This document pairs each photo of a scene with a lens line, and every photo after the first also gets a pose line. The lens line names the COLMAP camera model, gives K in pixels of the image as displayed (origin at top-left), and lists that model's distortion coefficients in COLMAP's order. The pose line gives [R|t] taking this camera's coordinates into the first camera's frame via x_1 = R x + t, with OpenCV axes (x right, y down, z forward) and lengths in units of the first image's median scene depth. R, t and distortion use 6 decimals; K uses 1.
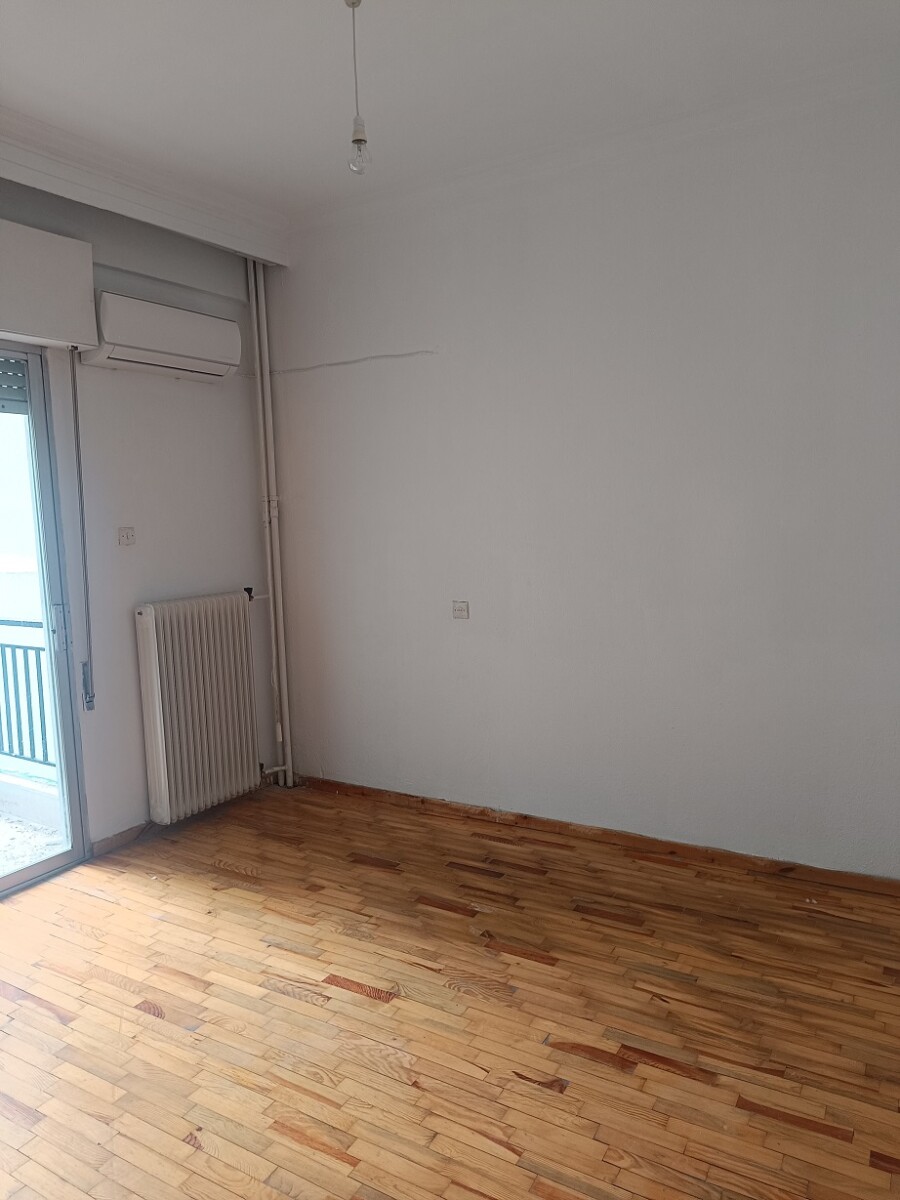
lens RADIAL K [[824.0, 0, 453.8], [0, 824.0, 597.8], [0, 0, 1]] dist [0.065098, -0.087591]
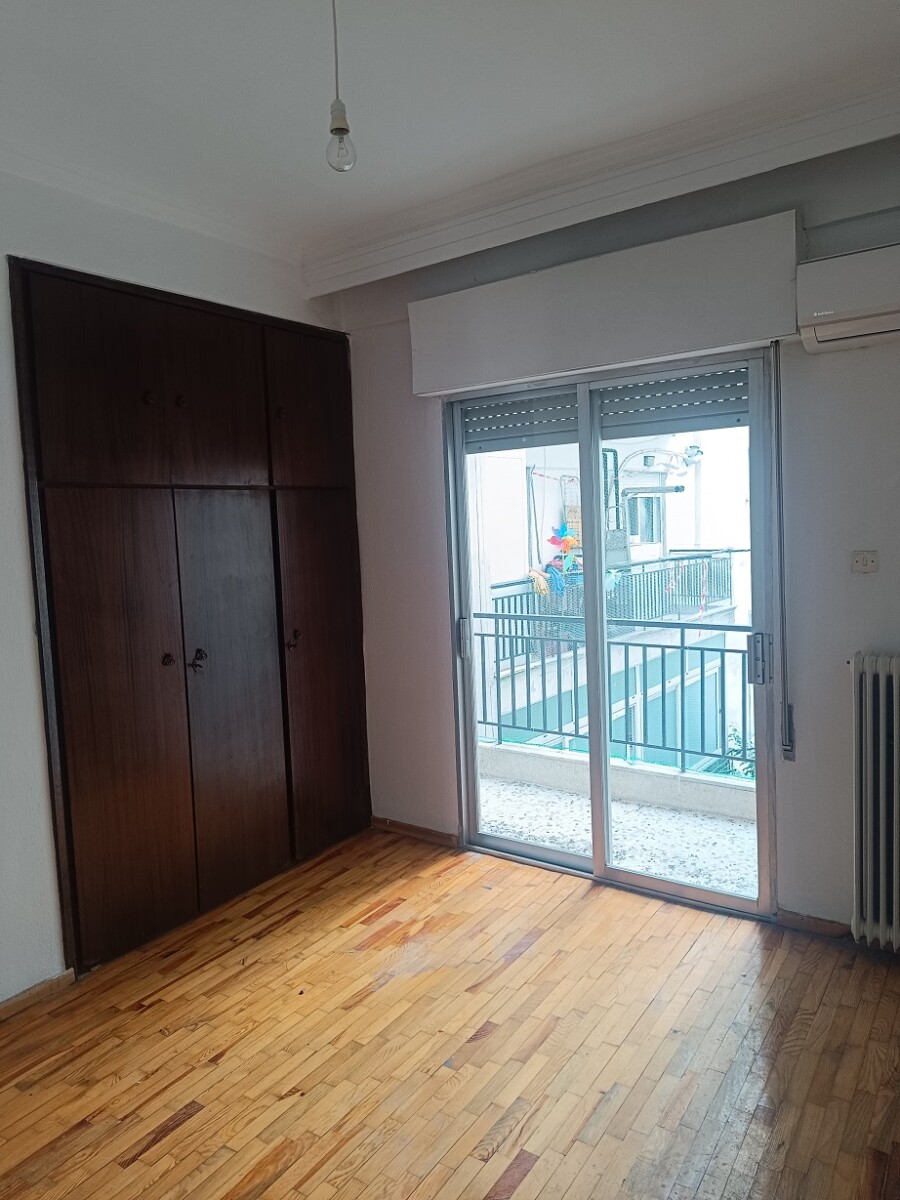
lens RADIAL K [[833.4, 0, 434.1], [0, 833.4, 594.2], [0, 0, 1]] dist [0.004244, 0.001559]
pose [[-0.068651, 0.126026, -0.989649, 0.458380], [-0.064536, 0.989350, 0.130465, -0.135284], [0.995551, 0.072824, -0.059787, 0.731841]]
